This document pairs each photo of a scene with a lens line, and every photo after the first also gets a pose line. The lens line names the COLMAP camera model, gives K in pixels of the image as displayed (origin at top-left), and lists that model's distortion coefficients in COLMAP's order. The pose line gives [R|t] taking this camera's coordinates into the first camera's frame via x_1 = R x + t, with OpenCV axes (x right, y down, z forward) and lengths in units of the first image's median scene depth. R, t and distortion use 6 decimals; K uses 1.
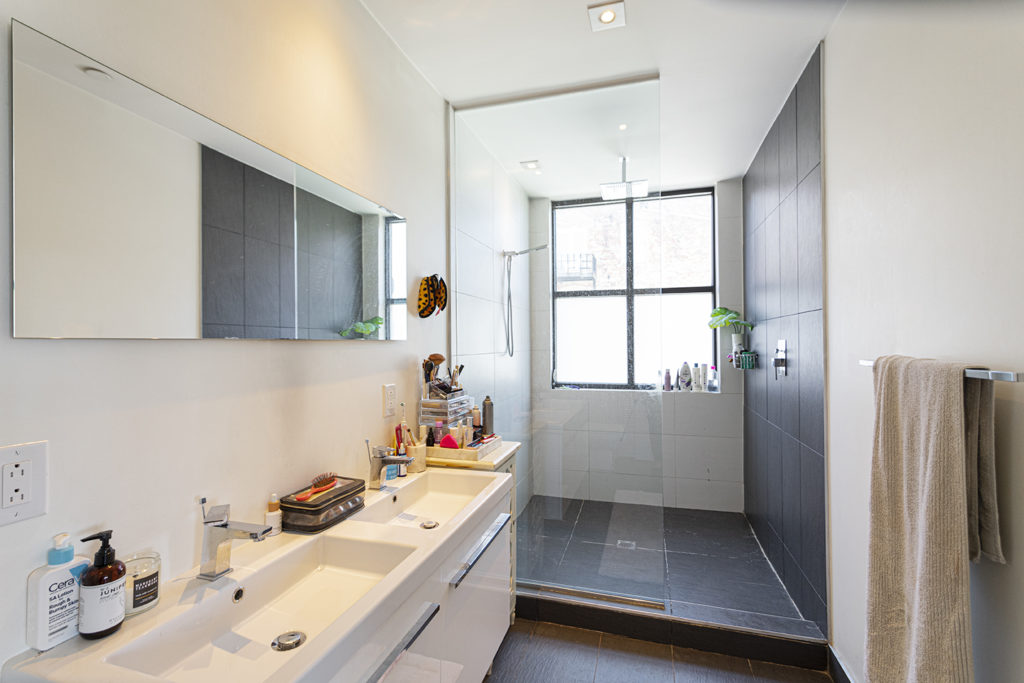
lens RADIAL K [[453.0, 0, 512.0], [0, 453.0, 341.5], [0, 0, 1]] dist [0.002834, -0.000107]
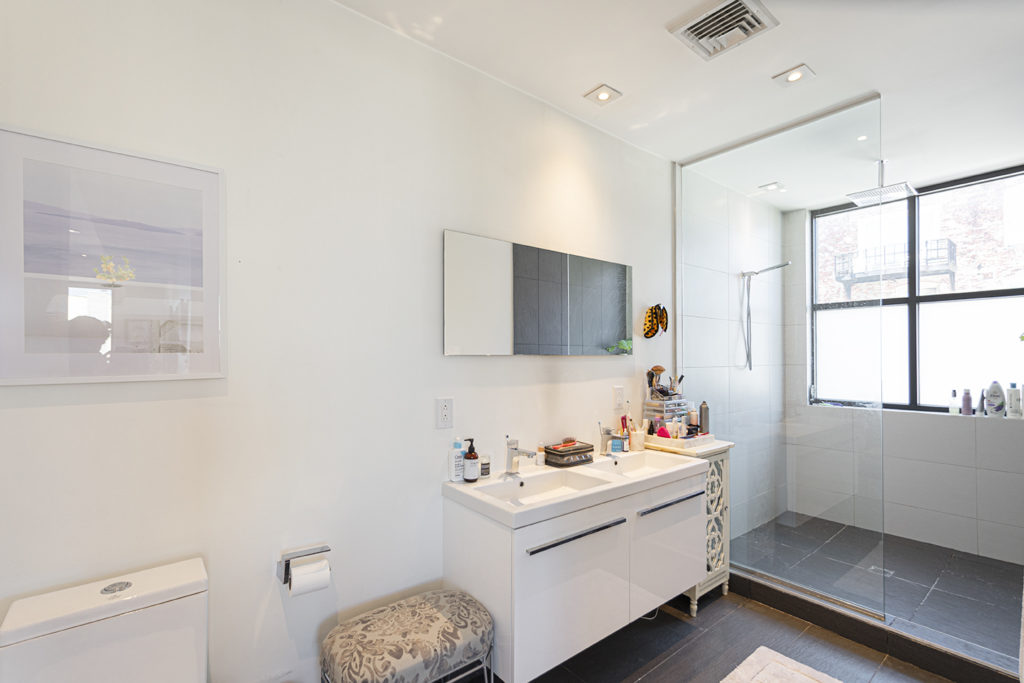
lens RADIAL K [[453.0, 0, 512.0], [0, 453.0, 341.5], [0, 0, 1]] dist [0.002834, -0.000107]
pose [[0.818494, -0.018737, -0.574210, 0.238442], [0.000465, 0.999489, -0.031951, -0.000848], [0.574515, 0.025885, 0.818084, -0.307517]]
